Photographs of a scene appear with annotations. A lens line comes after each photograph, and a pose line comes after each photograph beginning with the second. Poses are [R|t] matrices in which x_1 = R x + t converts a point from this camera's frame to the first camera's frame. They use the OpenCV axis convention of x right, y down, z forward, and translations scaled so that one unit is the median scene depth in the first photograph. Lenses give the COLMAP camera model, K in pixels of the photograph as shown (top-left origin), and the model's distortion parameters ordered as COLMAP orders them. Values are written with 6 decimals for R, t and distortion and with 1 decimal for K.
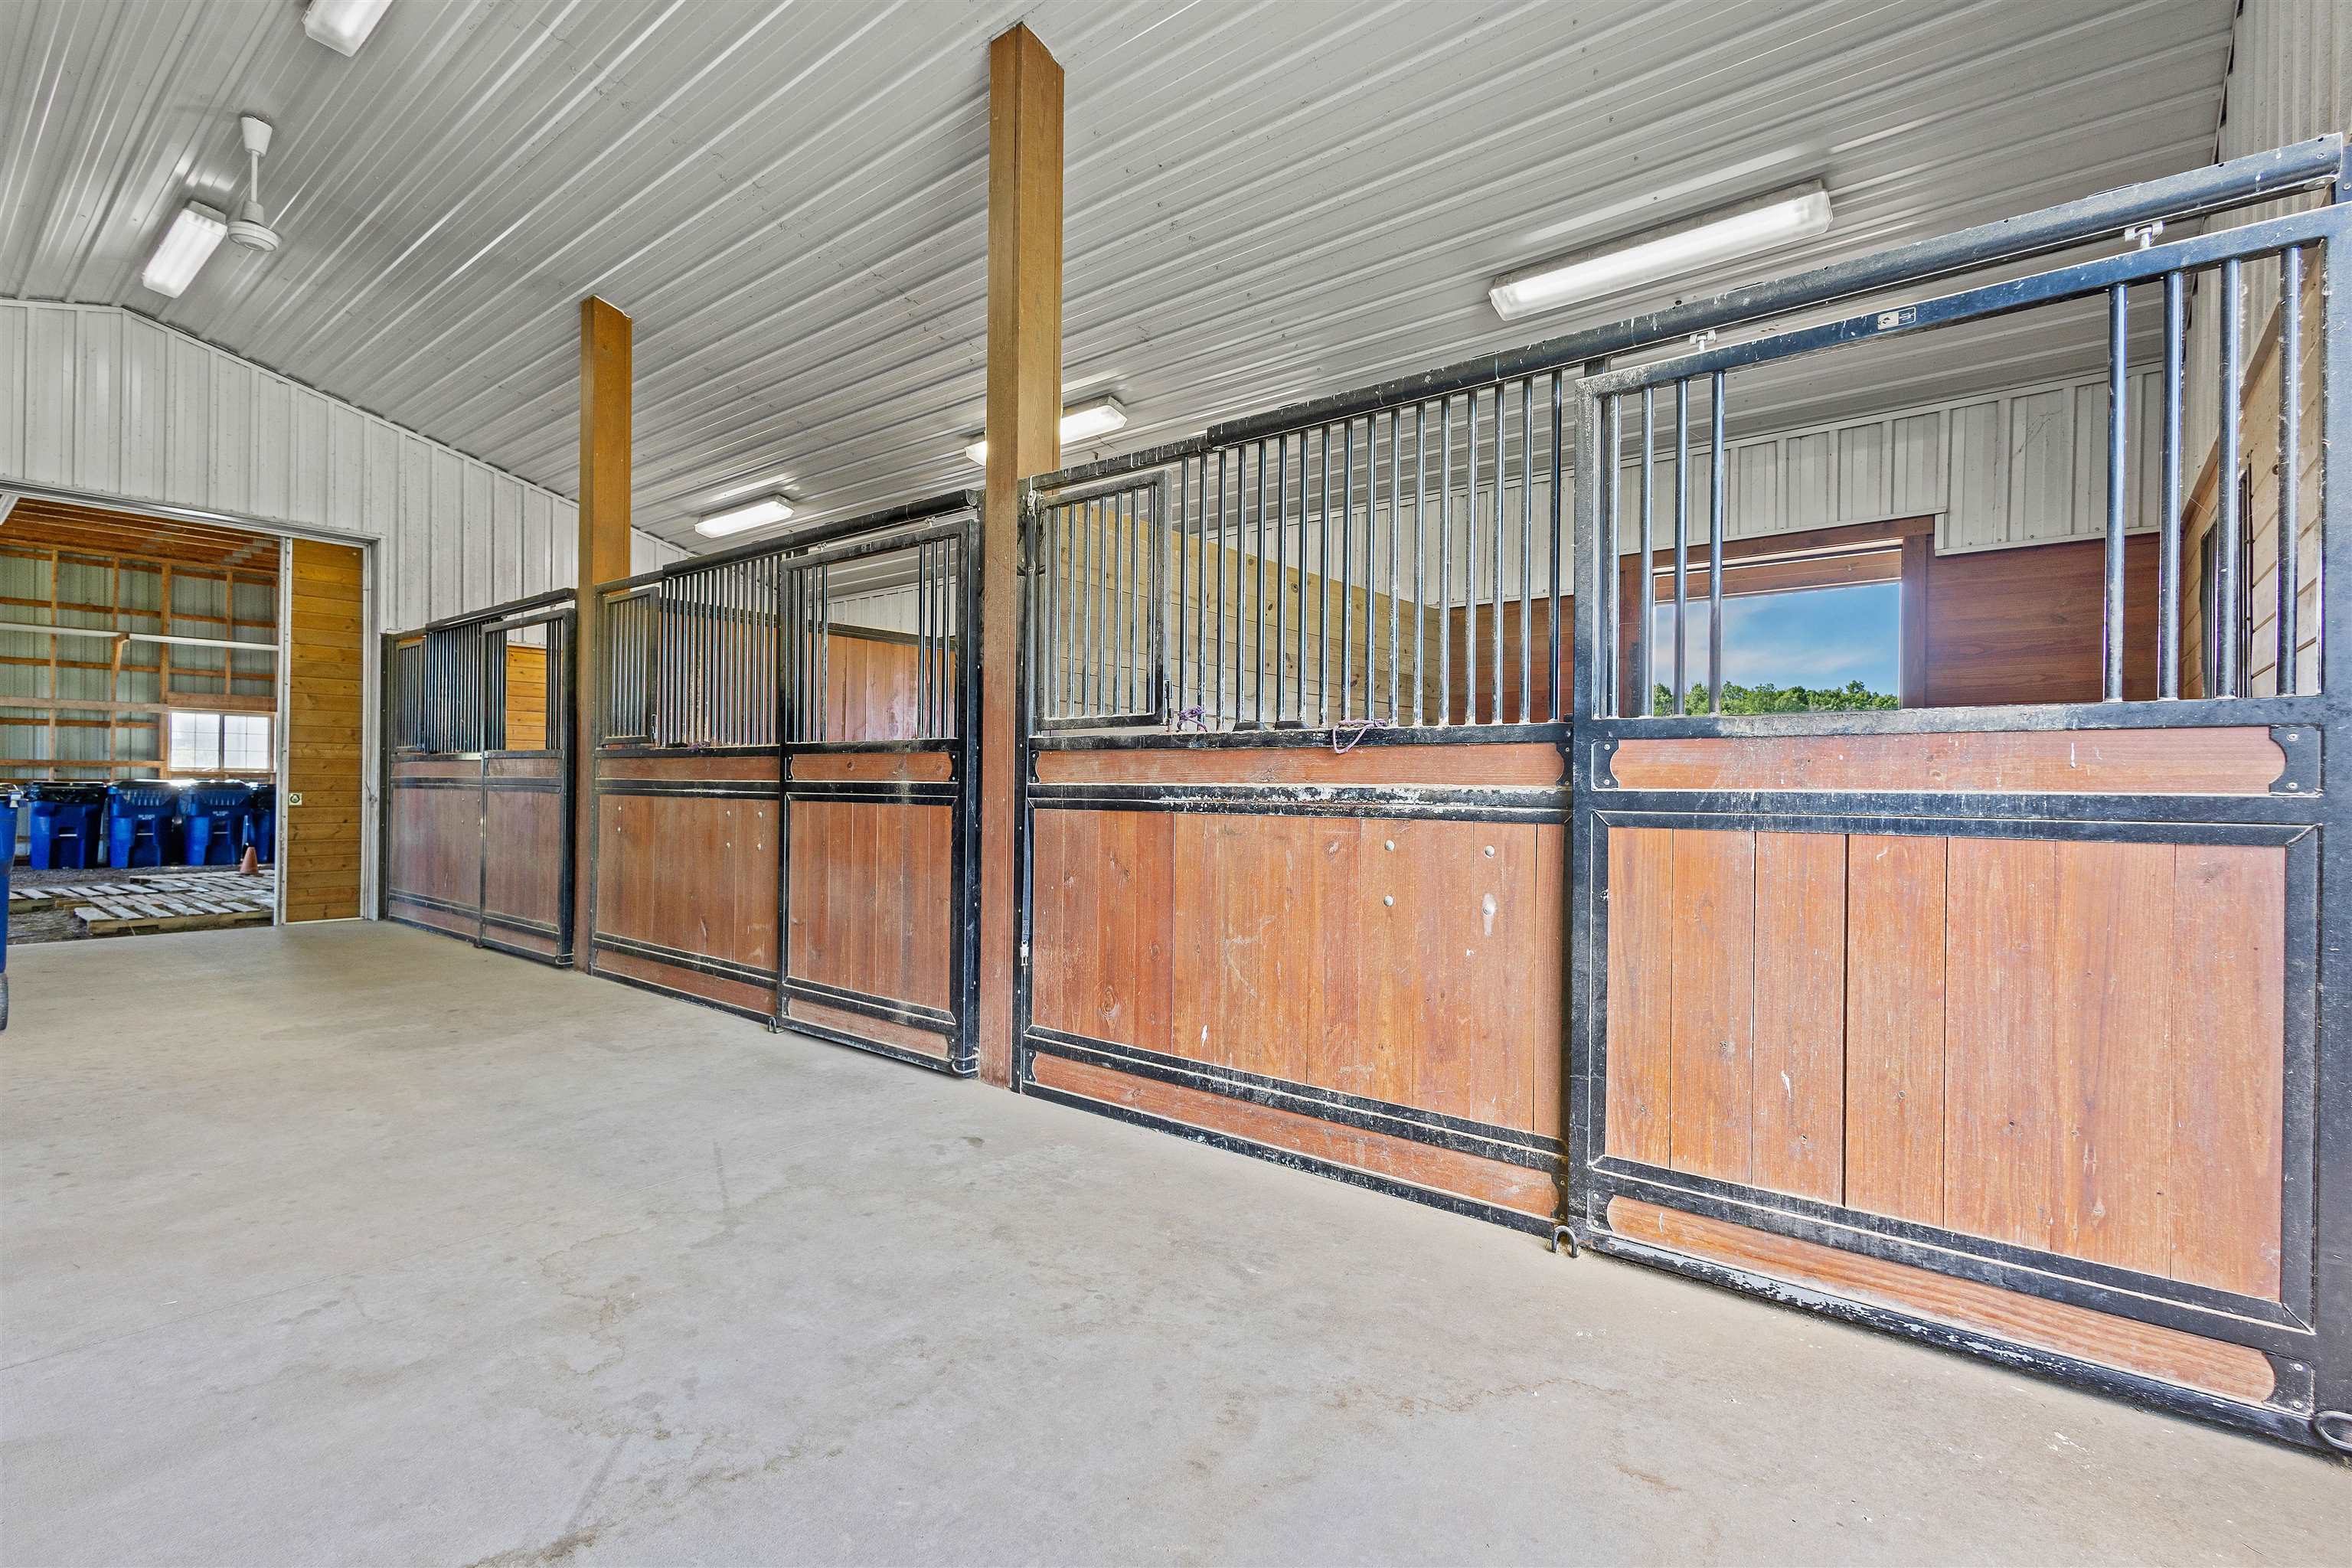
lens RADIAL K [[1078.8, 0, 1175.3], [0, 1078.8, 785.9], [0, 0, 1]] dist [0.004217, -0.001860]
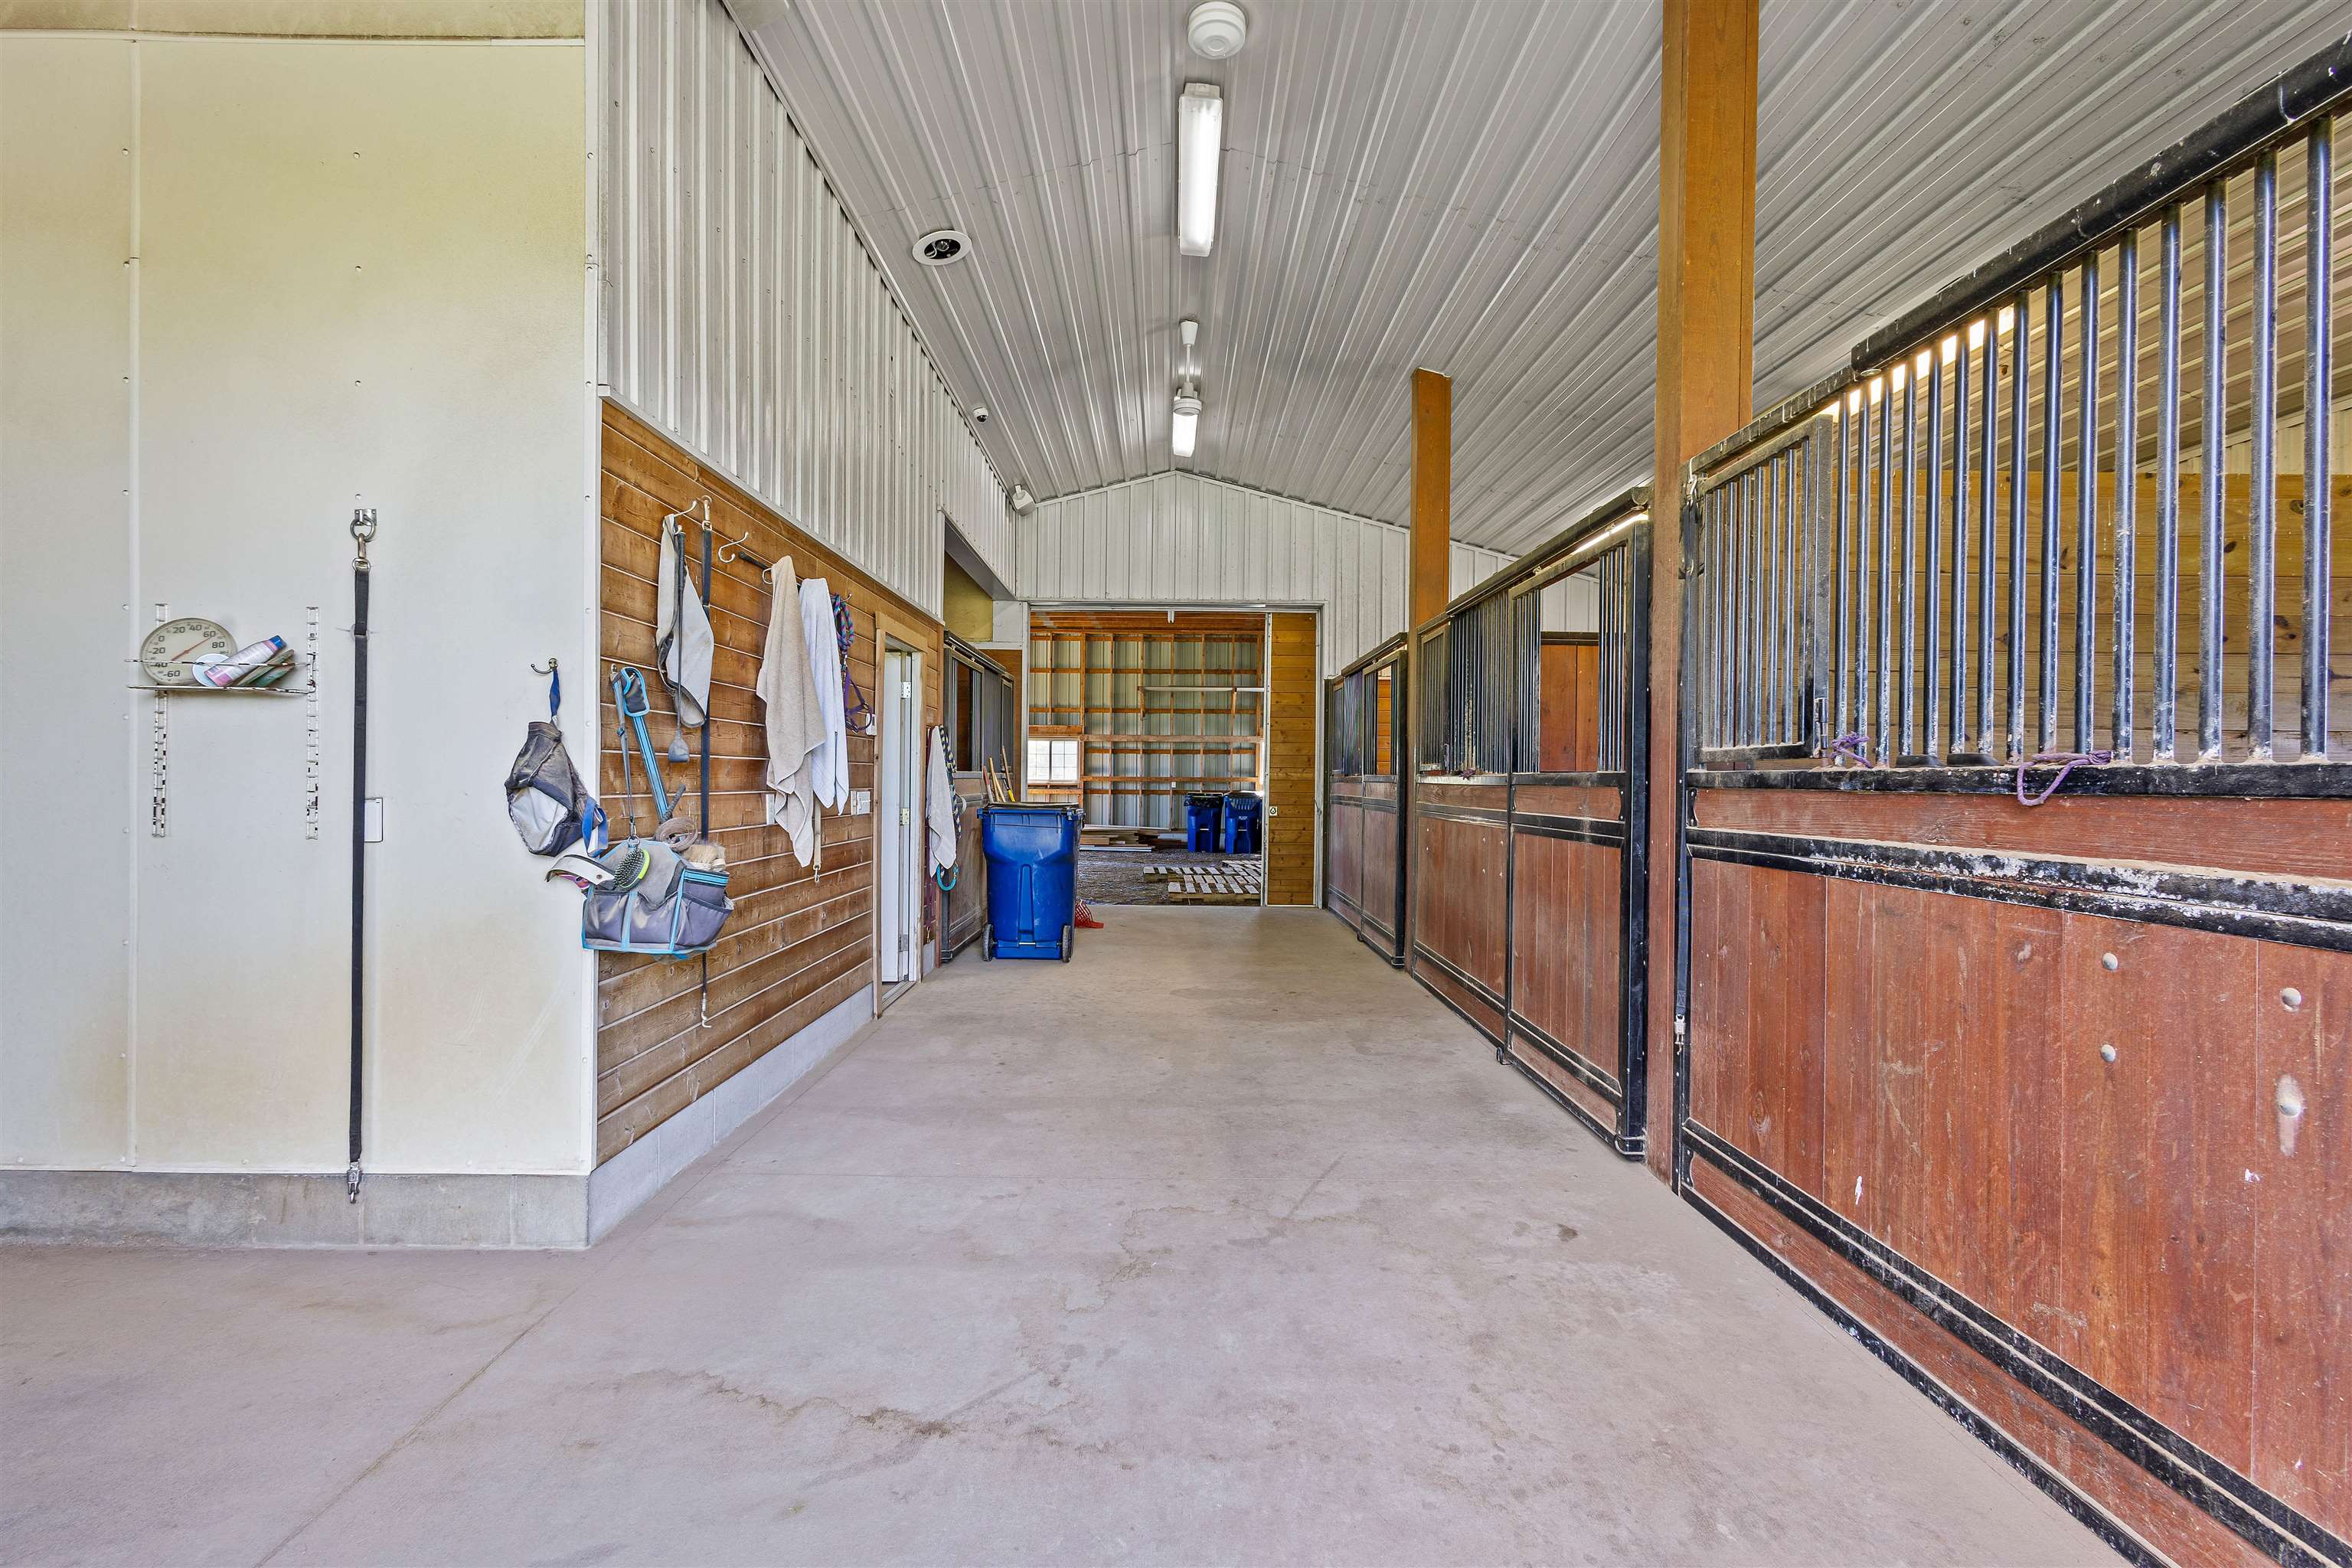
lens RADIAL K [[1078.8, 0, 1169.3], [0, 1078.8, 783.3], [0, 0, 1]] dist [0.004217, -0.001860]
pose [[0.625695, -0.001602, -0.780066, 0.305763], [-0.003136, 0.999985, -0.004569, -0.035811], [0.780061, 0.005304, 0.625681, 0.190568]]
